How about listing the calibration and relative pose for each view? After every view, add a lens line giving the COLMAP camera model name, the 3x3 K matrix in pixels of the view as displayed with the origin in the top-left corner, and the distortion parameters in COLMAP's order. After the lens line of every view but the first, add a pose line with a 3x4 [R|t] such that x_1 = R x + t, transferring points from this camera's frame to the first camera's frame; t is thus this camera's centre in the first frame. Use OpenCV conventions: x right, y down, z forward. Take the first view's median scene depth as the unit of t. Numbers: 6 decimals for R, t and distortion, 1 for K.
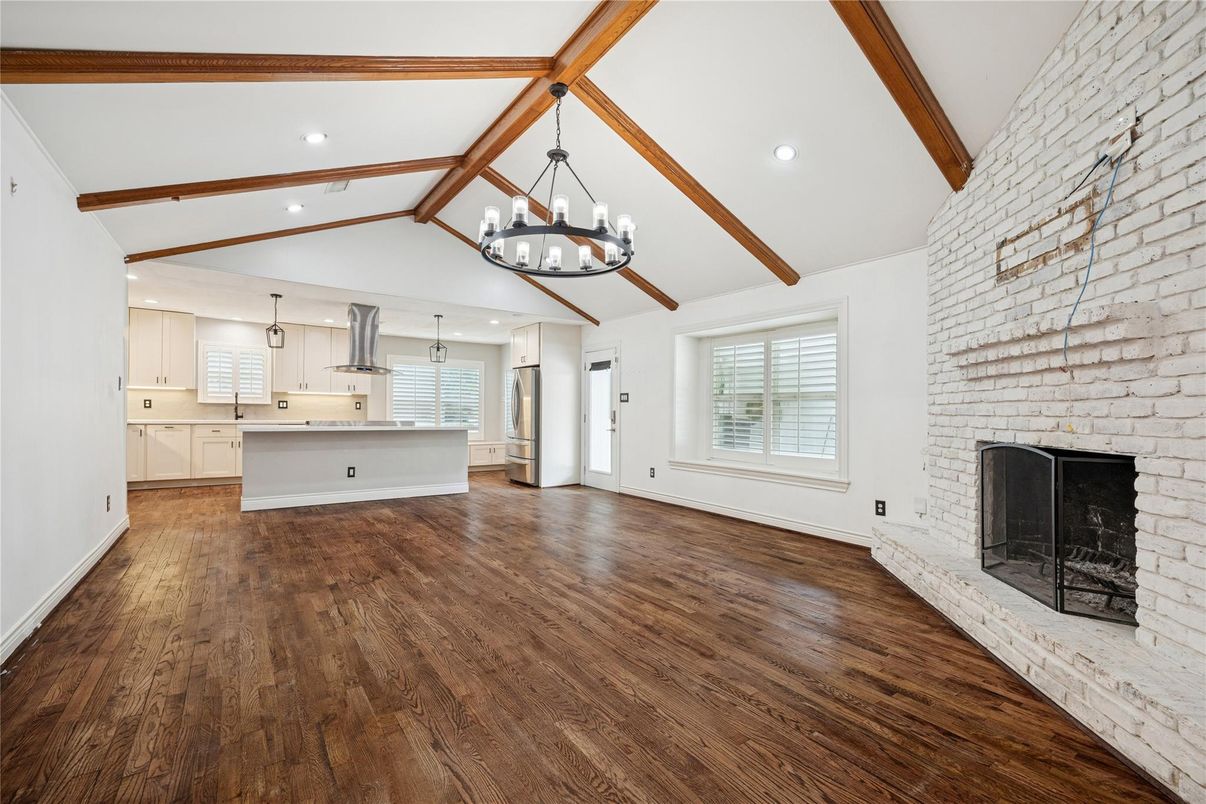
lens RADIAL K [[554.7, 0, 621.6], [0, 554.7, 420.1], [0, 0, 1]] dist [0.008230, 0.000660]
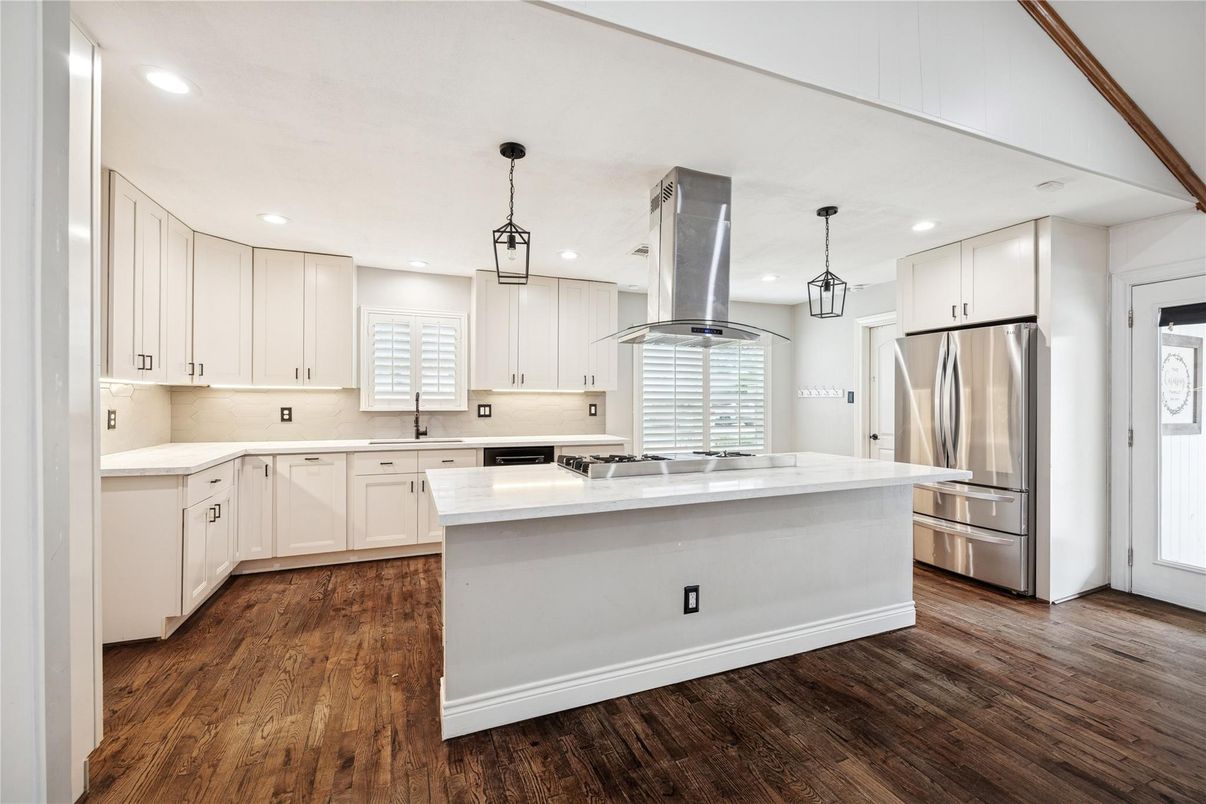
lens RADIAL K [[499.1, 0, 602.6], [0, 499.1, 400.4], [0, 0, 1]] dist [0.002332, 0.000096]
pose [[0.973255, -0.013233, -0.229347, -0.383998], [0.010369, 0.999853, -0.013691, -0.032238], [0.229494, 0.010947, 0.973248, 0.537546]]
